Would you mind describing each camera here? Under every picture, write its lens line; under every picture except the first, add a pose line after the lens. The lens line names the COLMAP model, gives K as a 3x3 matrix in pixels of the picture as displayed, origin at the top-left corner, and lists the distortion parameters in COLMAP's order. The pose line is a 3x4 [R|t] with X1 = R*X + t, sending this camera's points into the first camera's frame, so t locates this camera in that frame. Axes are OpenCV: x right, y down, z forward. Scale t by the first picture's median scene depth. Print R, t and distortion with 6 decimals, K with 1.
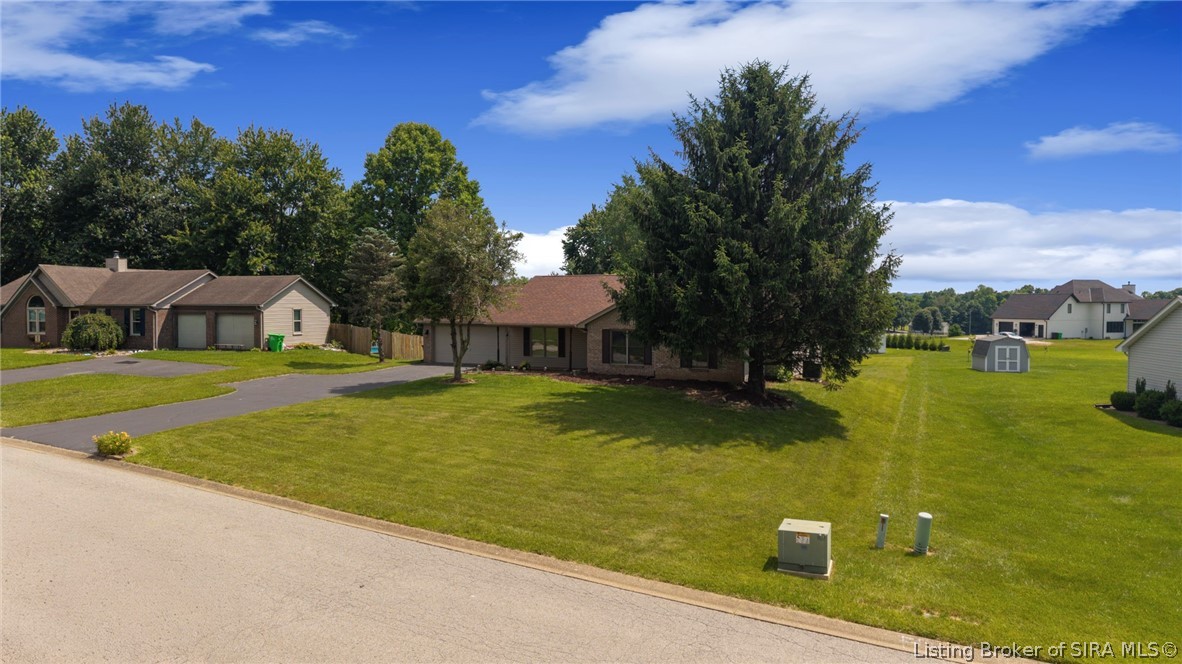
lens RADIAL K [[818.7, 0, 587.9], [0, 818.7, 327.6], [0, 0, 1]] dist [0.010511, -0.010406]
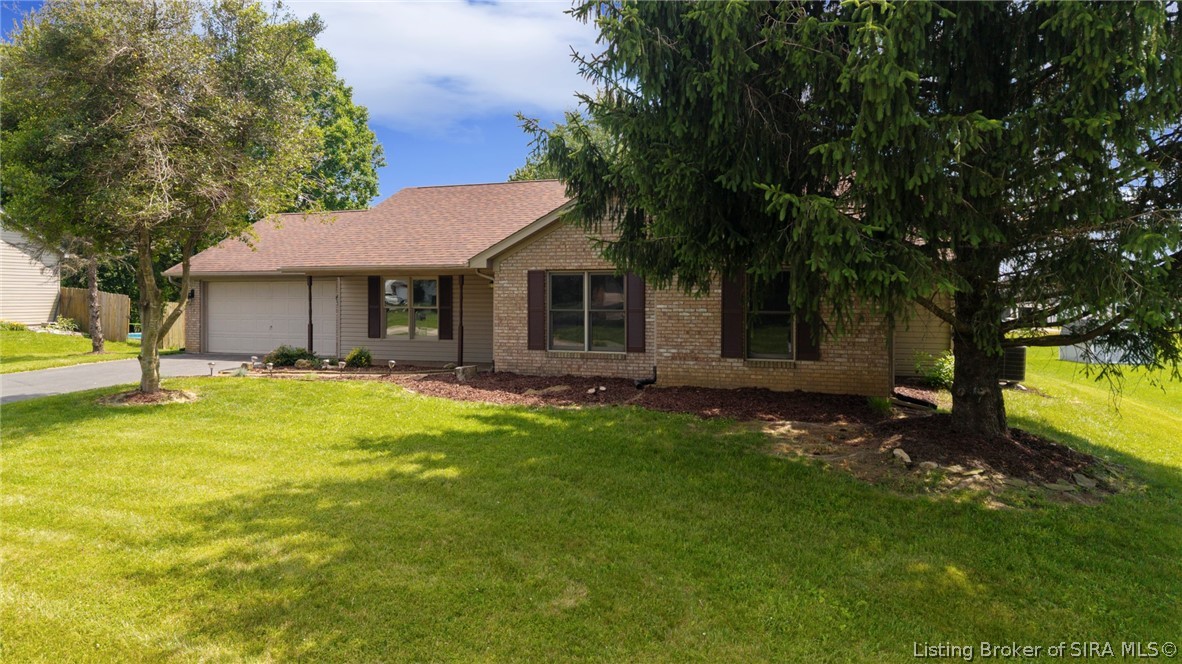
lens RADIAL K [[818.7, 0, 582.1], [0, 818.7, 335.8], [0, 0, 1]] dist [0.010511, -0.010406]
pose [[0.997810, -0.004160, 0.066010, 0.017826], [0.003088, 0.999862, 0.016328, 0.029559], [-0.066068, -0.016088, 0.997685, 0.575812]]
